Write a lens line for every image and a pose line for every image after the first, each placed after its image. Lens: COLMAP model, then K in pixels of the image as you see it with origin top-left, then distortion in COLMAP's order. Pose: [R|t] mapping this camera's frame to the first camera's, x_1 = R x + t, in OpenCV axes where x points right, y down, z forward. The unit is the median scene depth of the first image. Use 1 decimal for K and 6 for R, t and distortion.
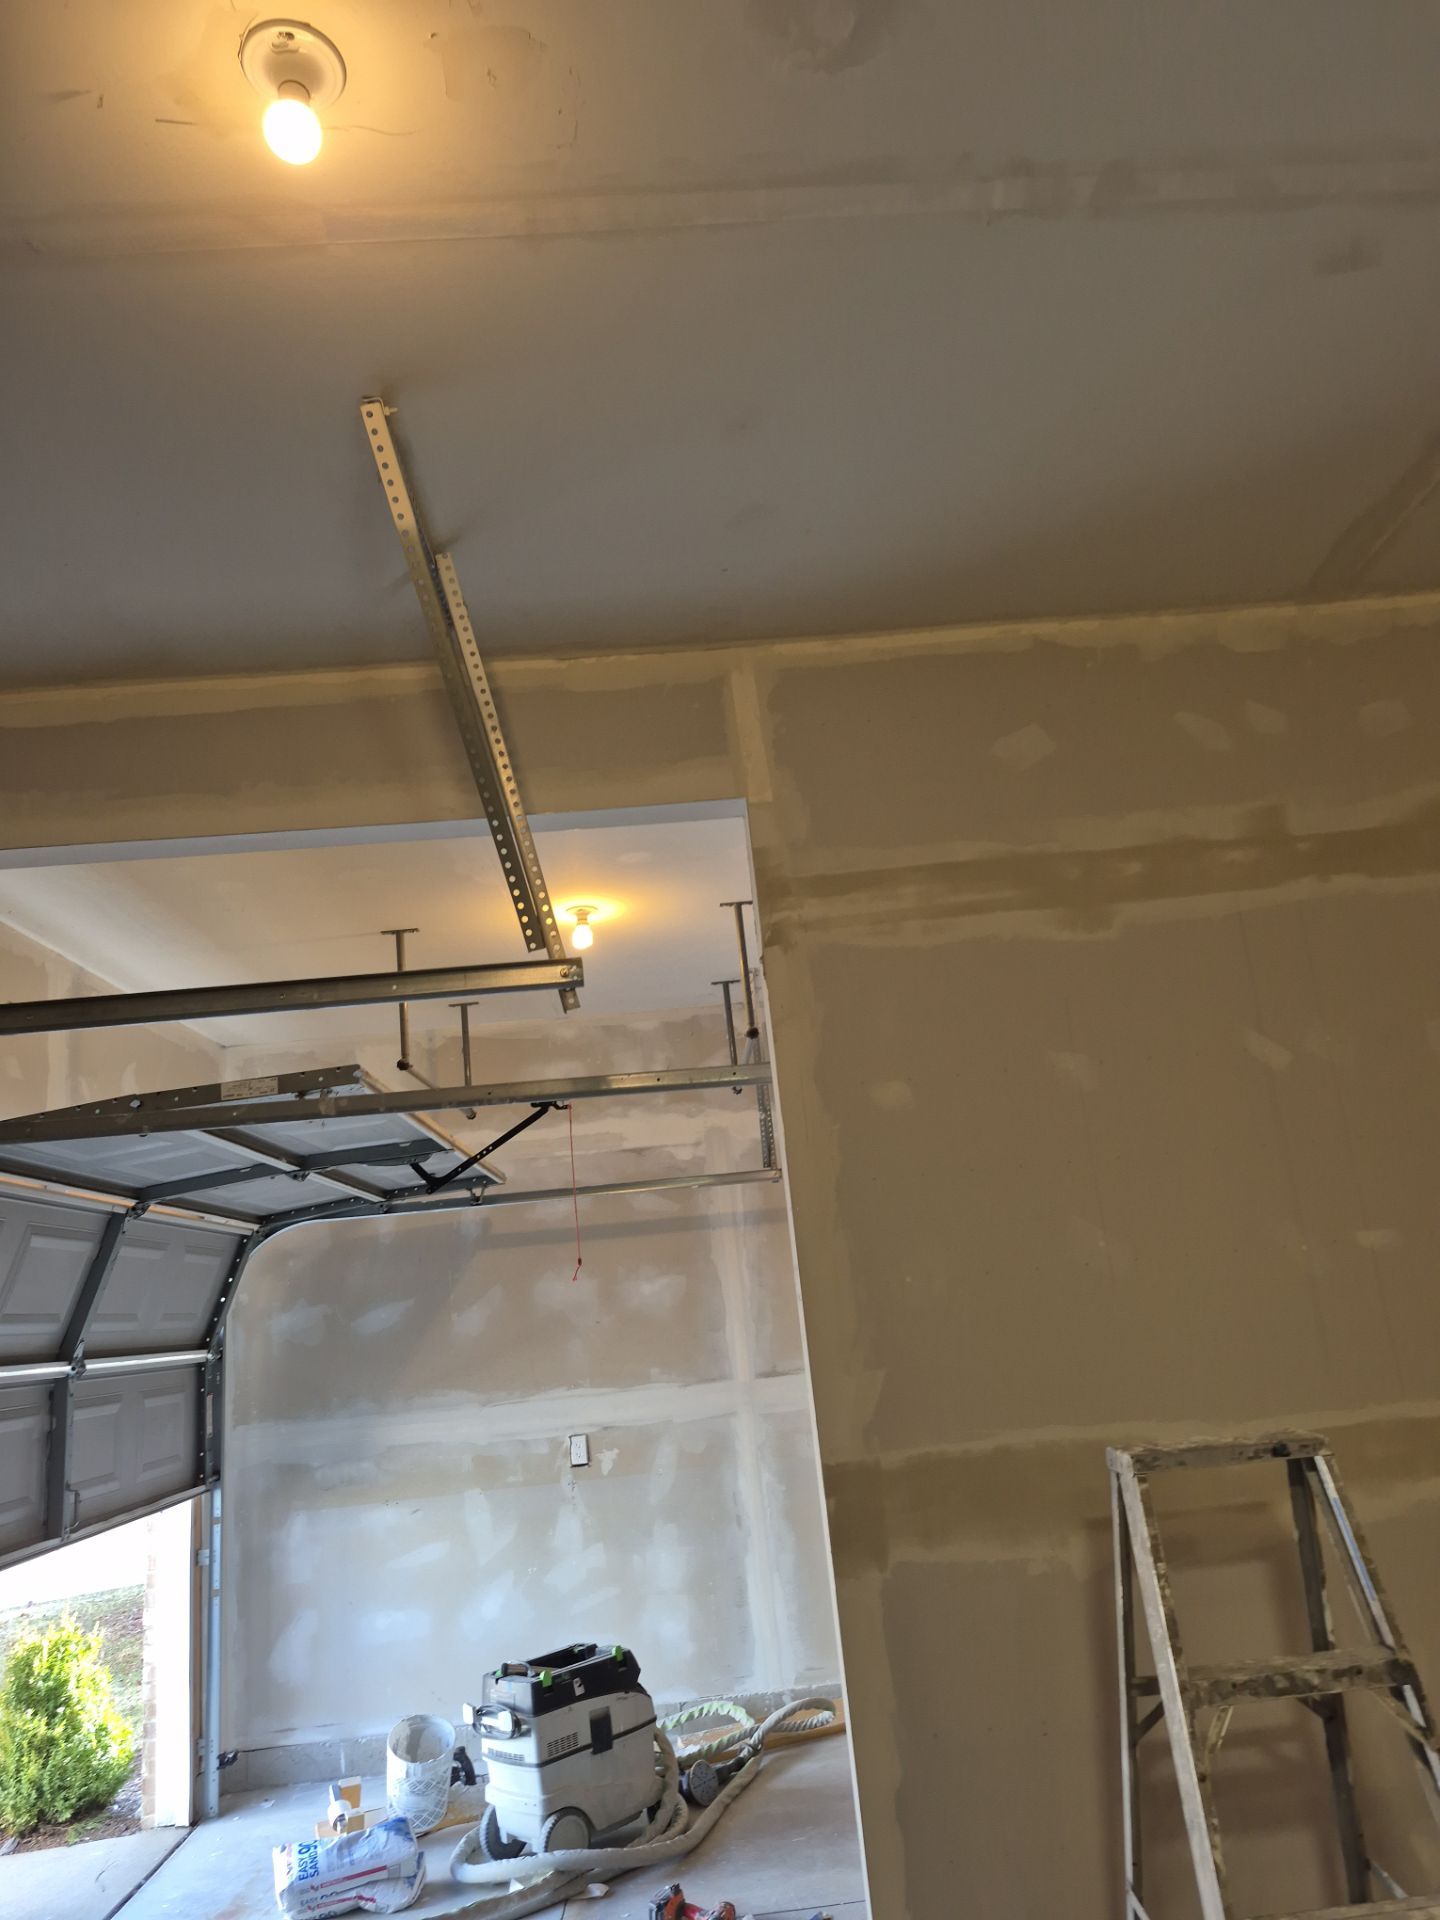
lens RADIAL K [[1355.6, 0, 725.4], [0, 1355.6, 986.2], [0, 0, 1]] dist [-0.002348, 0.000376]
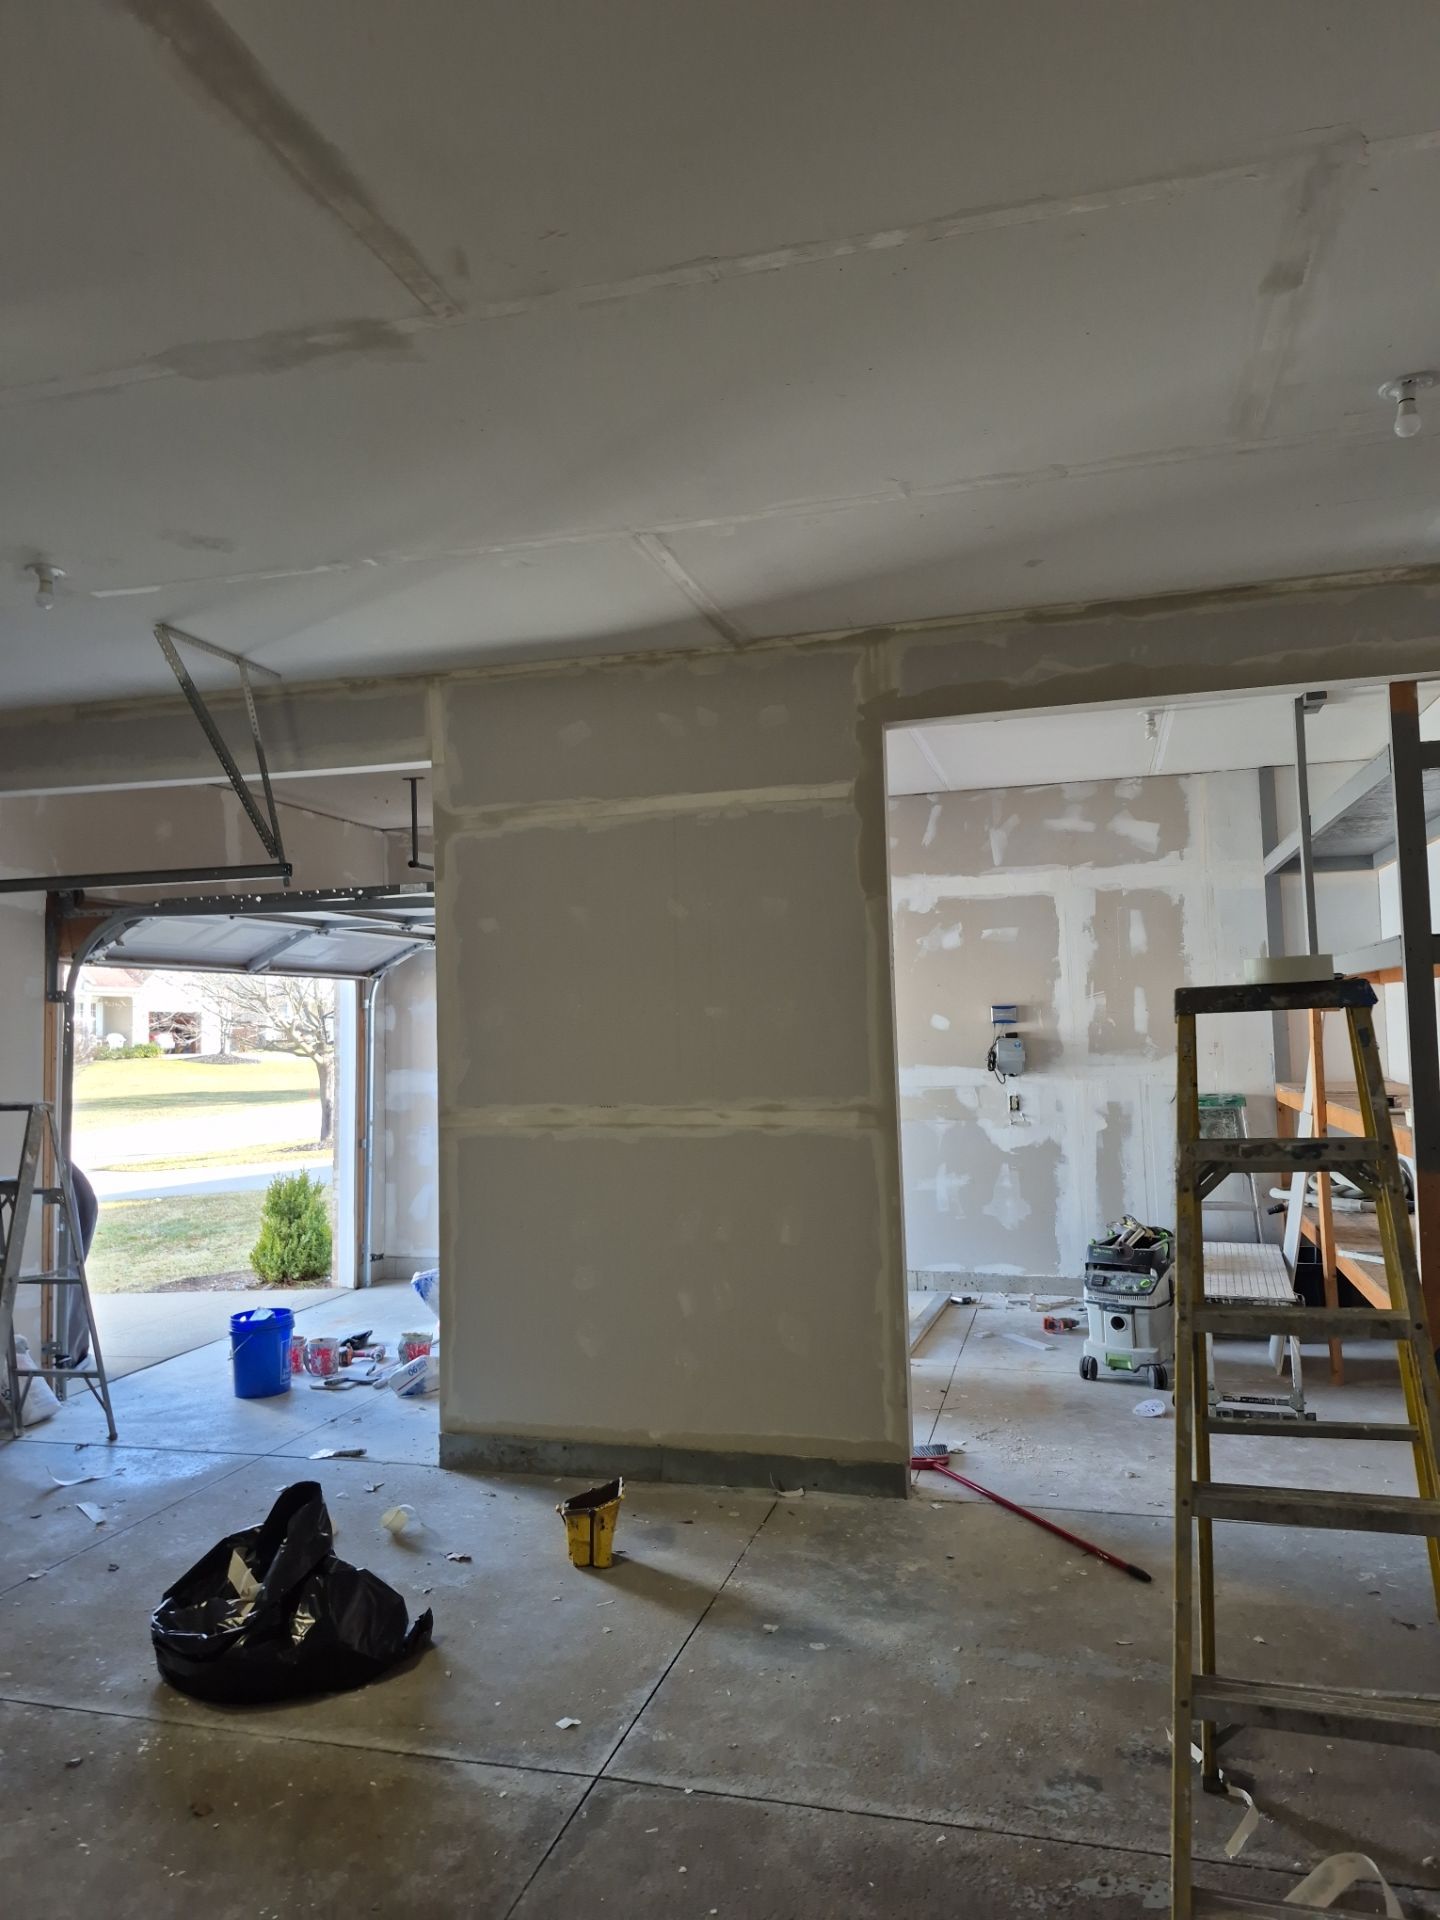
lens RADIAL K [[1400.0, 0, 720.0], [0, 1400.0, 960.0], [0, 0, 1]] dist [0.044973, -0.040004]
pose [[0.941714, 0.059106, -0.331181, 0.611922], [0.011180, 0.978402, 0.206408, -0.156639], [0.336229, -0.198080, 0.920714, -0.413995]]
